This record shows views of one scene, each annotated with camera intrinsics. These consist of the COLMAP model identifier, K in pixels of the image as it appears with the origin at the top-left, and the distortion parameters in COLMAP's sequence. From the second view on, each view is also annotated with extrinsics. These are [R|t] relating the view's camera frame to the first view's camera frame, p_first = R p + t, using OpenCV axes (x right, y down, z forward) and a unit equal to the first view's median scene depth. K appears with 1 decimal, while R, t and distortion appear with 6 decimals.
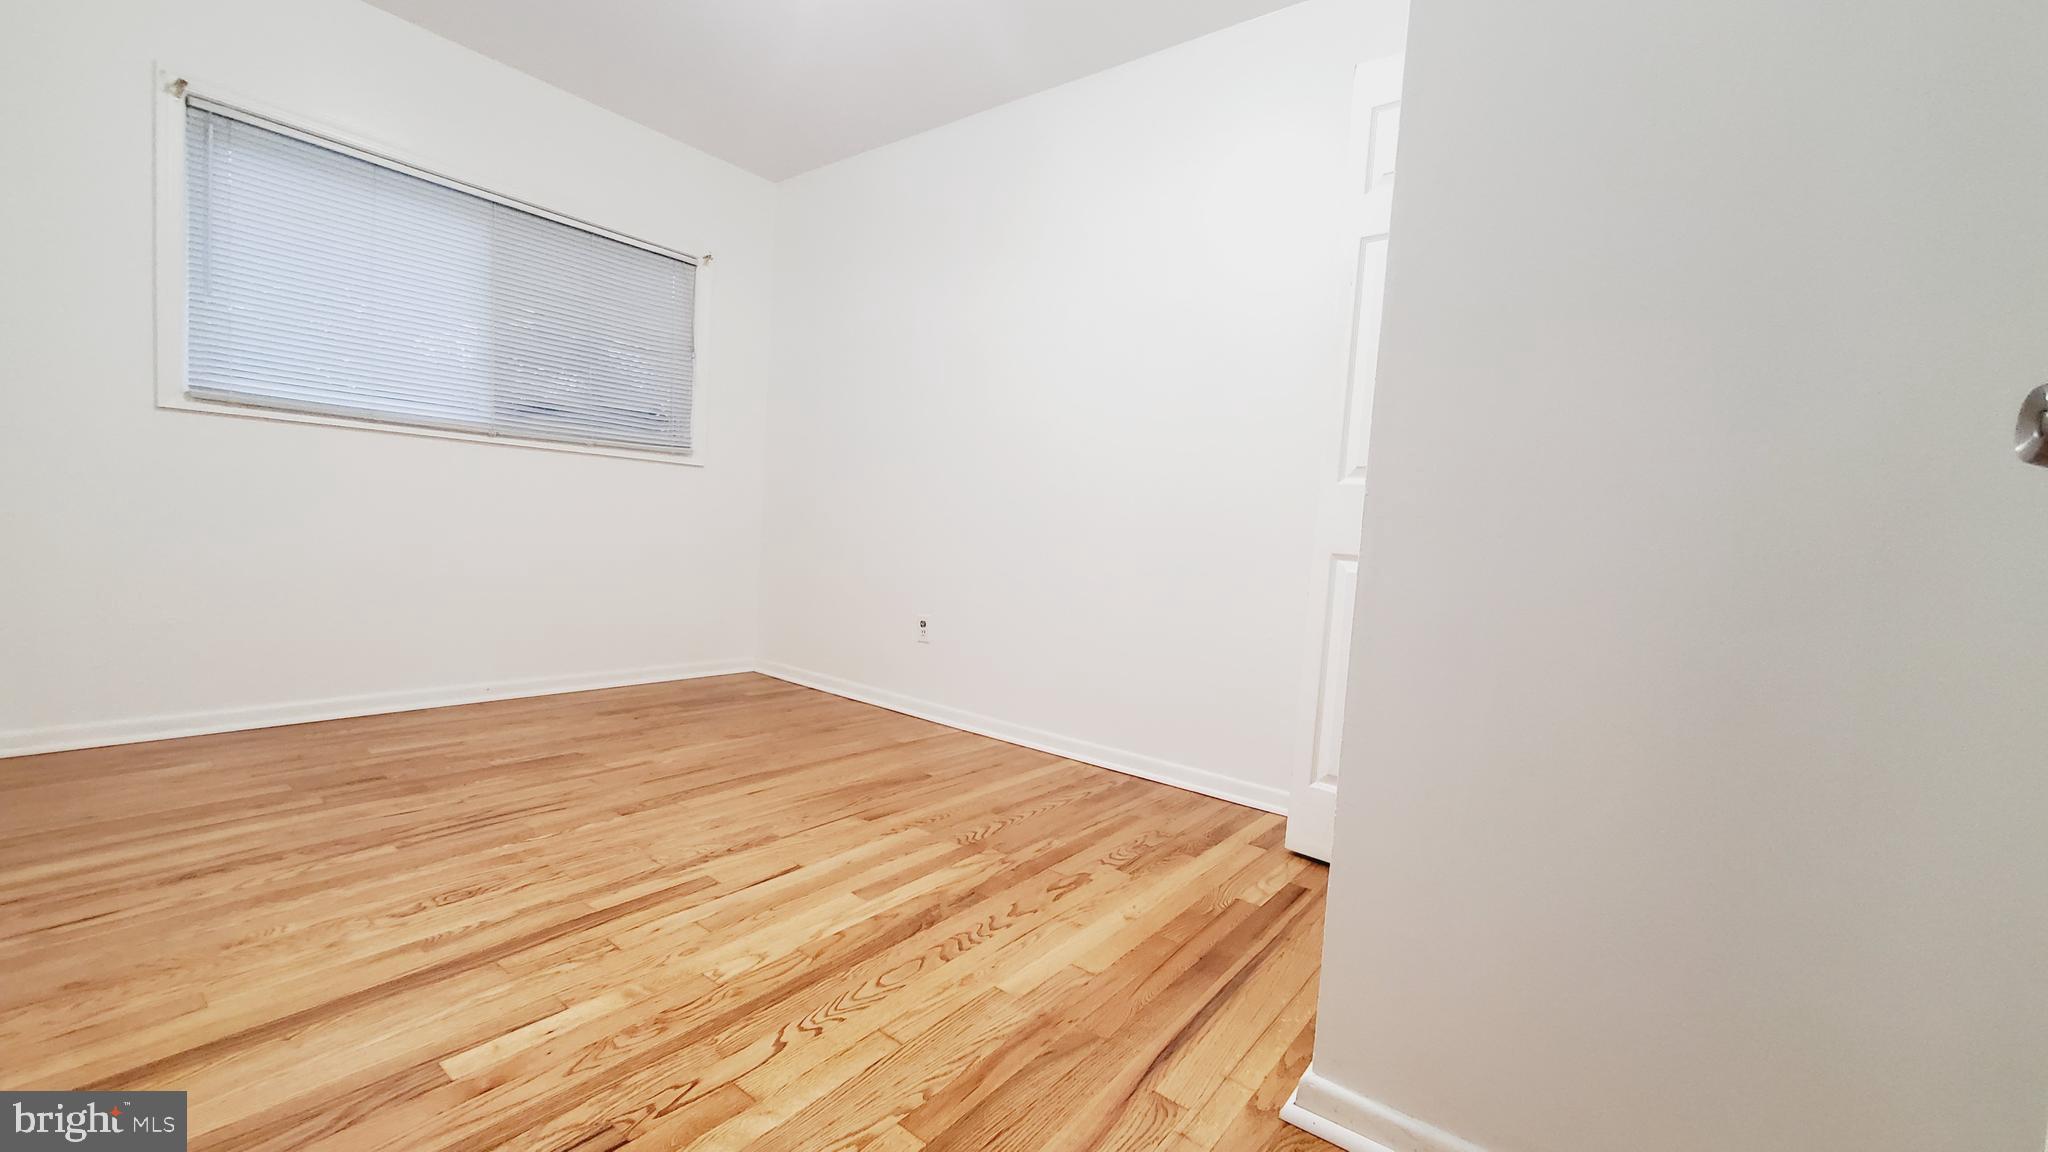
lens RADIAL K [[815.9, 0, 1024.0], [0, 815.9, 577.9], [0, 0, 1]] dist [-0.002090, 0.000437]
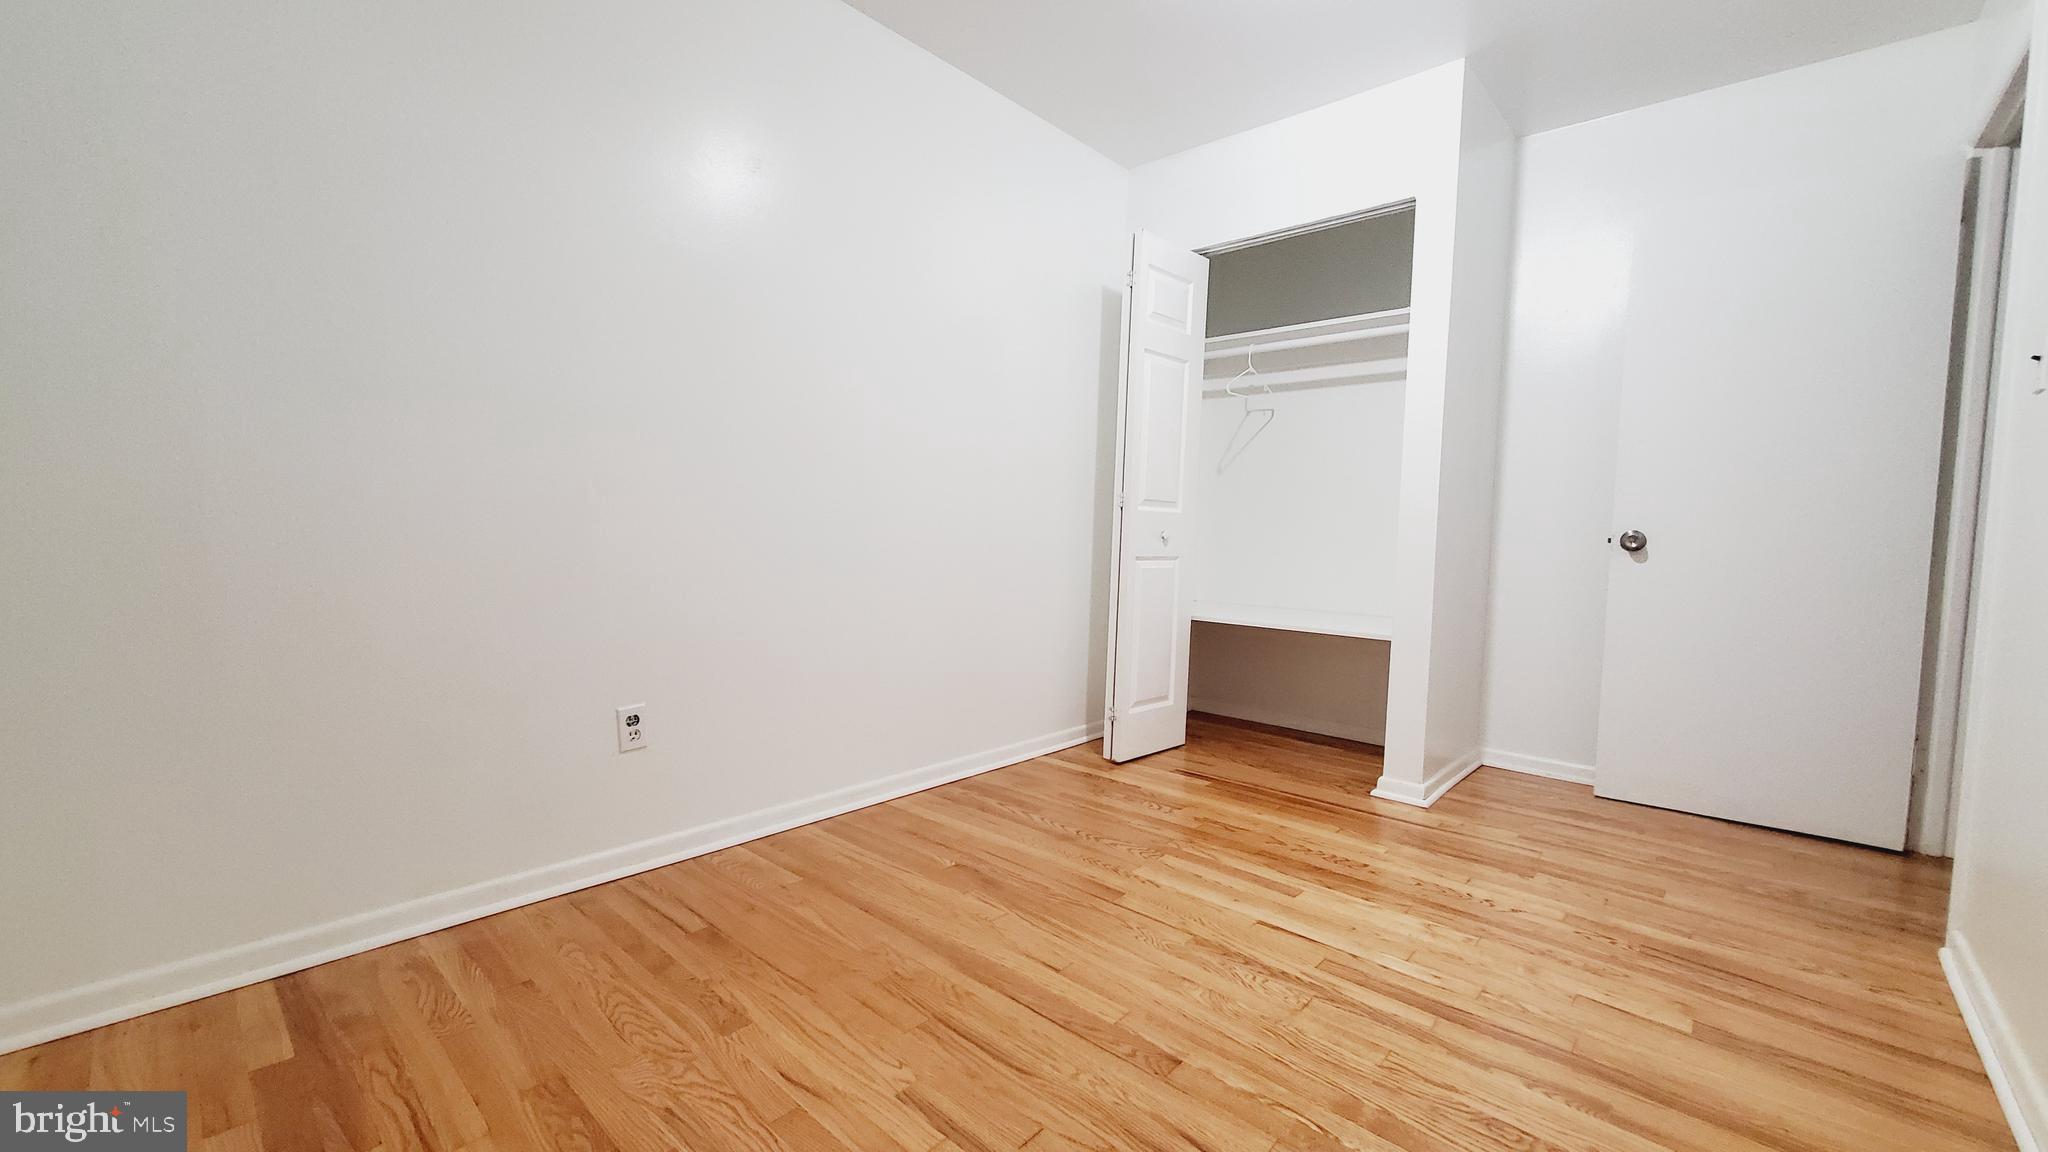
lens RADIAL K [[815.9, 0, 1024.2], [0, 815.9, 575.0], [0, 0, 1]] dist [-0.002090, 0.000437]
pose [[0.080085, -0.120122, 0.989524, -1.141147], [0.041306, 0.992260, 0.117111, -0.180953], [-0.995932, 0.031494, 0.084427, 1.101109]]
